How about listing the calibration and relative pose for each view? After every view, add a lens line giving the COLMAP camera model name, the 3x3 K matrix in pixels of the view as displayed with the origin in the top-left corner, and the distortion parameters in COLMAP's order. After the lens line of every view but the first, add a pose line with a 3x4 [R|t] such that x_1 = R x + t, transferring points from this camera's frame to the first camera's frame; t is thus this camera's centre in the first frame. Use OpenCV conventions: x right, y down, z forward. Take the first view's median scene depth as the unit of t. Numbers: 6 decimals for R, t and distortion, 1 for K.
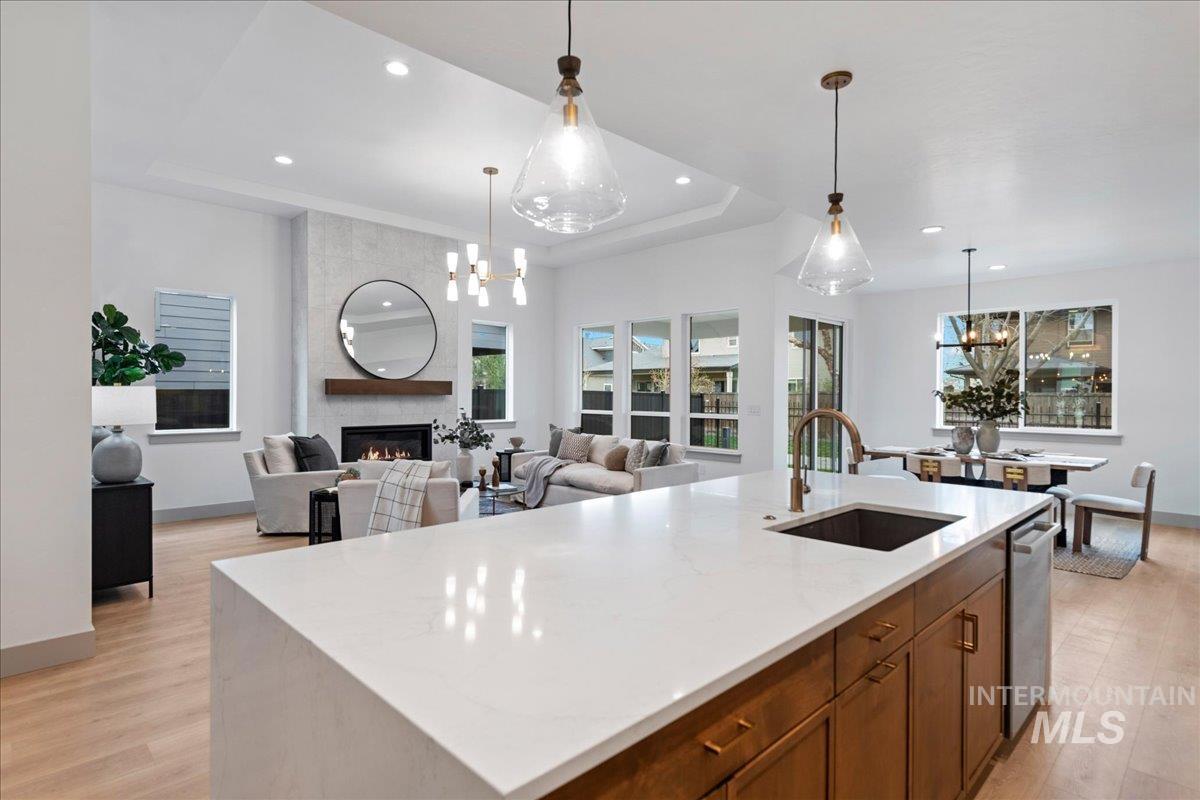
lens RADIAL K [[631.6, 0, 603.3], [0, 631.6, 398.9], [0, 0, 1]] dist [0.015897, -0.001165]
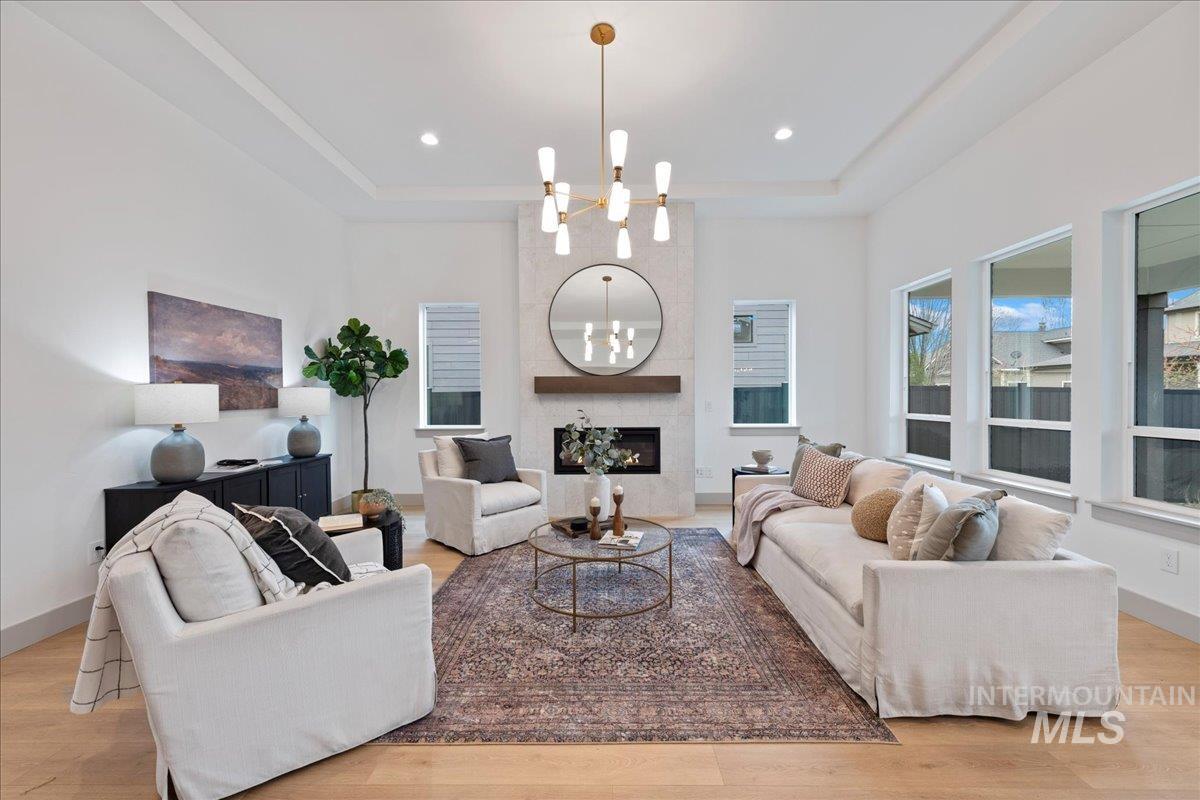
lens RADIAL K [[467.3, 0, 604.5], [0, 467.3, 400.0], [0, 0, 1]] dist [0.023961, 0.000172]
pose [[0.703318, -0.002105, -0.710872, 0.130940], [0.001664, 0.999998, -0.001315, 0.003806], [0.710873, -0.000258, 0.703320, 0.566747]]
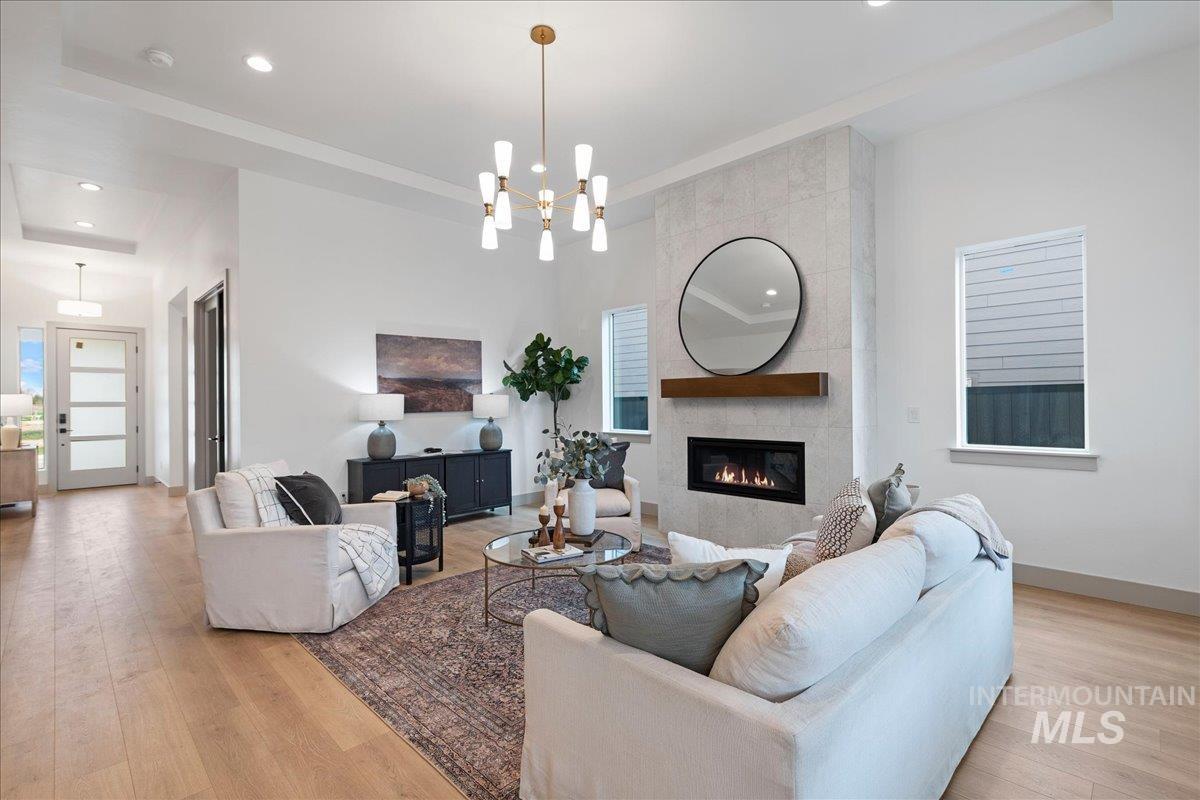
lens RADIAL K [[541.4, 0, 599.1], [0, 541.4, 409.0], [0, 0, 1]] dist [0.011555, -0.000449]
pose [[0.005928, 0.009803, -0.999934, 0.290539], [-0.000381, 0.999952, 0.009801, 0.001019], [0.999982, 0.000323, 0.005932, 0.881688]]
